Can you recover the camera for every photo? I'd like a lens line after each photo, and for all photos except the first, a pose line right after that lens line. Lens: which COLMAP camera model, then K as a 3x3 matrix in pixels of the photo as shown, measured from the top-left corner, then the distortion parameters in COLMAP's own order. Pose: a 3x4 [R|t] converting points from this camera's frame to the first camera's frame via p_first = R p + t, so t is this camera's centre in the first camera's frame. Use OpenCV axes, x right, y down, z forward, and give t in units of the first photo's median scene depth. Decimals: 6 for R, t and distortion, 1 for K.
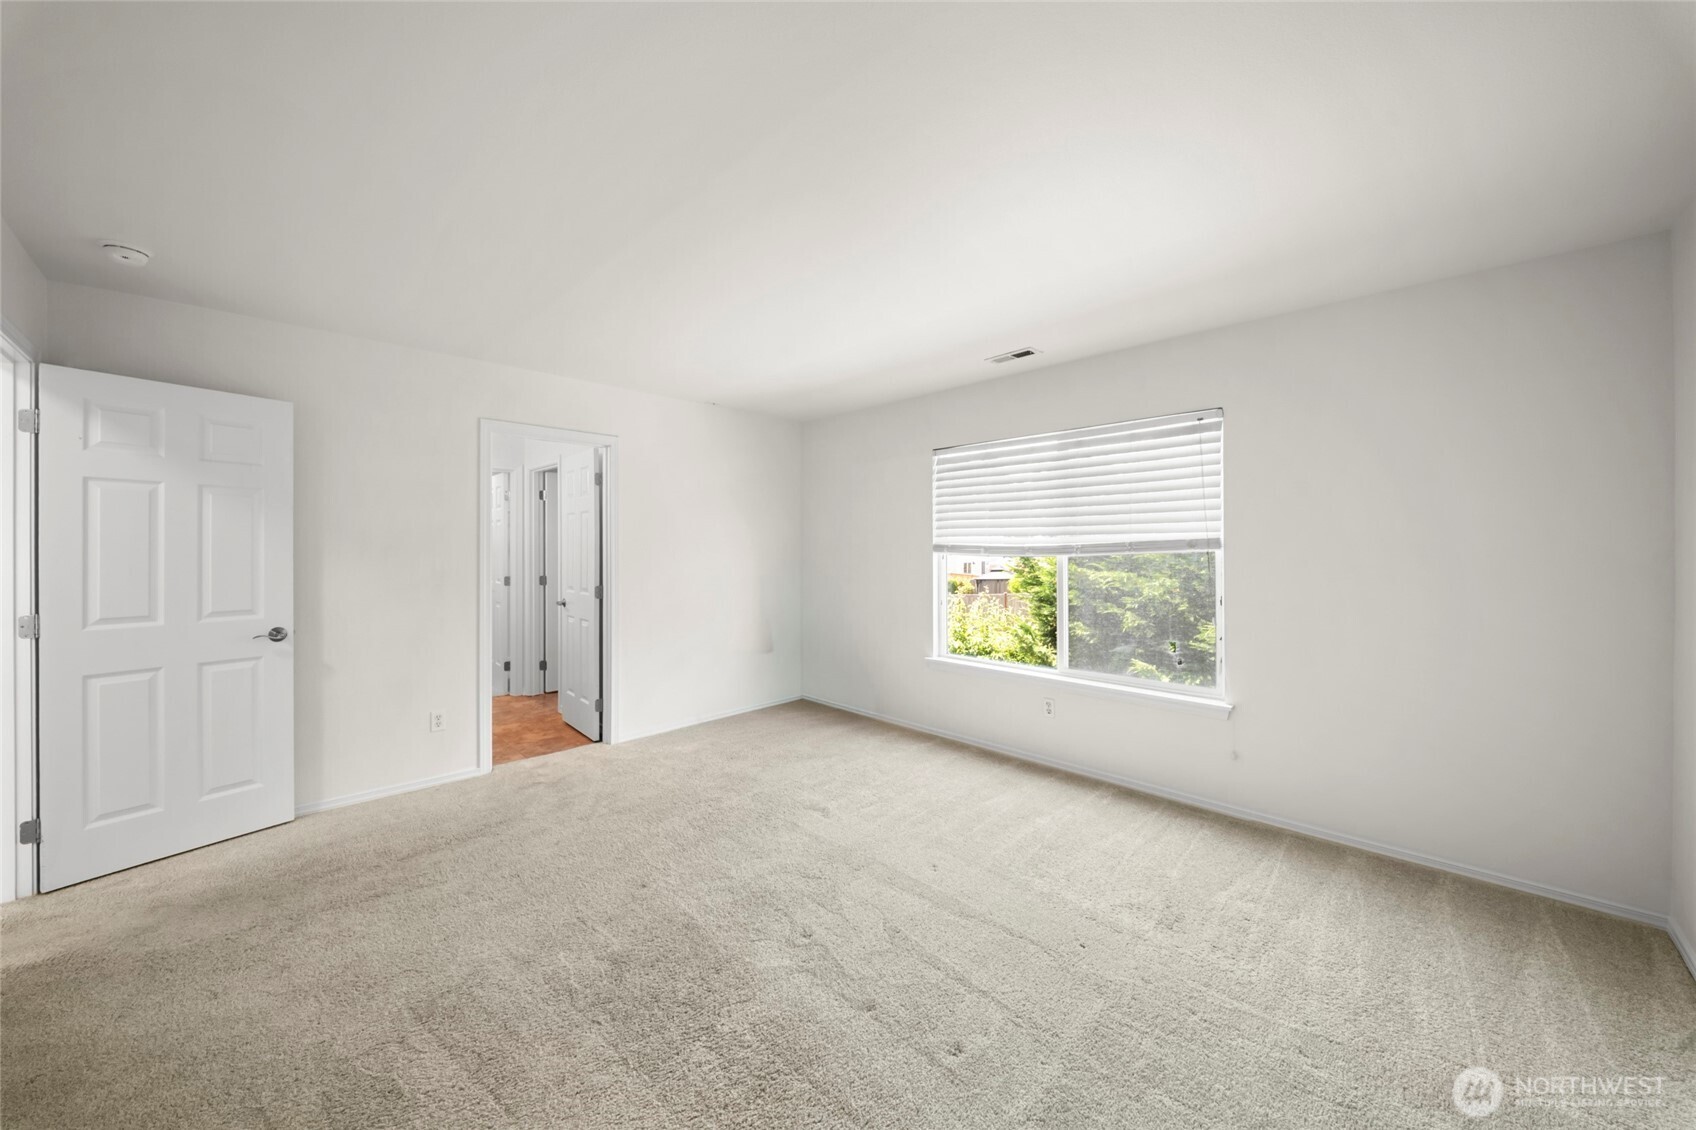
lens RADIAL K [[598.4, 0, 852.8], [0, 598.4, 538.8], [0, 0, 1]] dist [-0.001546, -0.000274]
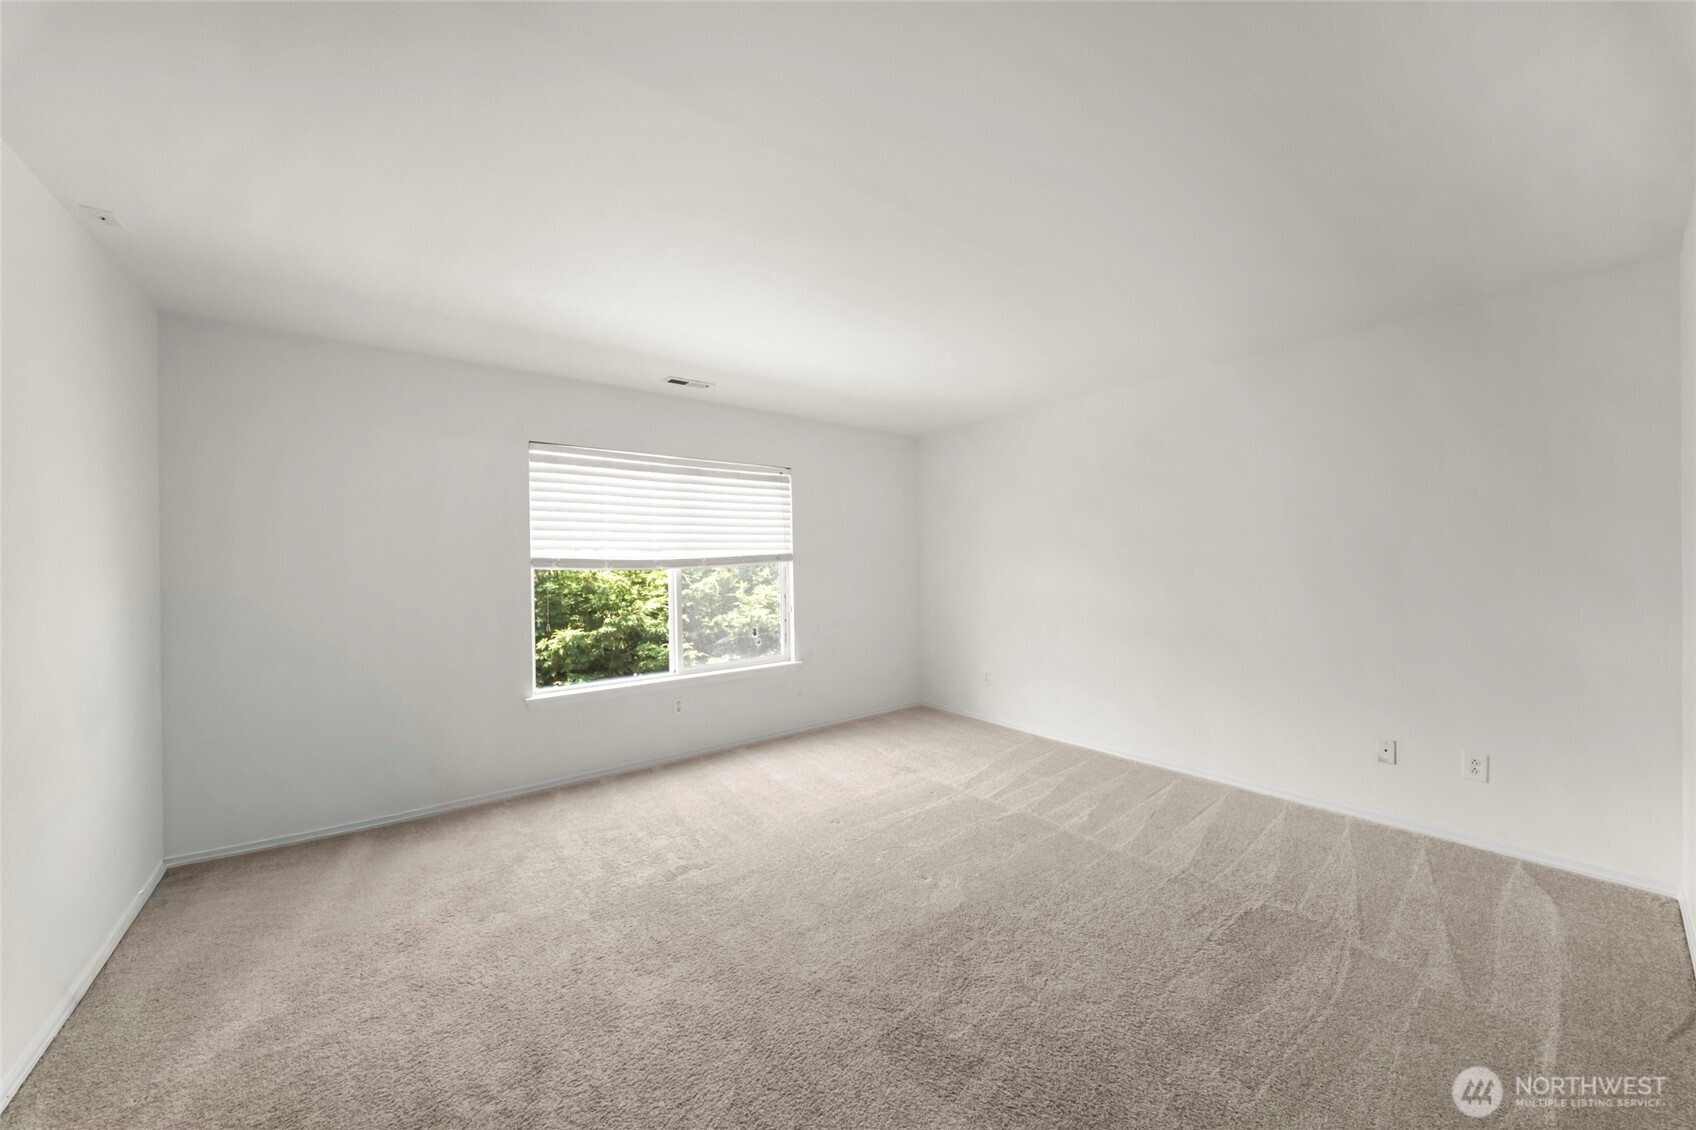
lens RADIAL K [[598.4, 0, 852.8], [0, 598.4, 538.8], [0, 0, 1]] dist [-0.001546, -0.000274]
pose [[0.120015, 0.030045, 0.992317, -0.785785], [-0.008504, 0.999536, -0.029235, 0.004142], [-0.992736, -0.004930, 0.120215, 0.587274]]
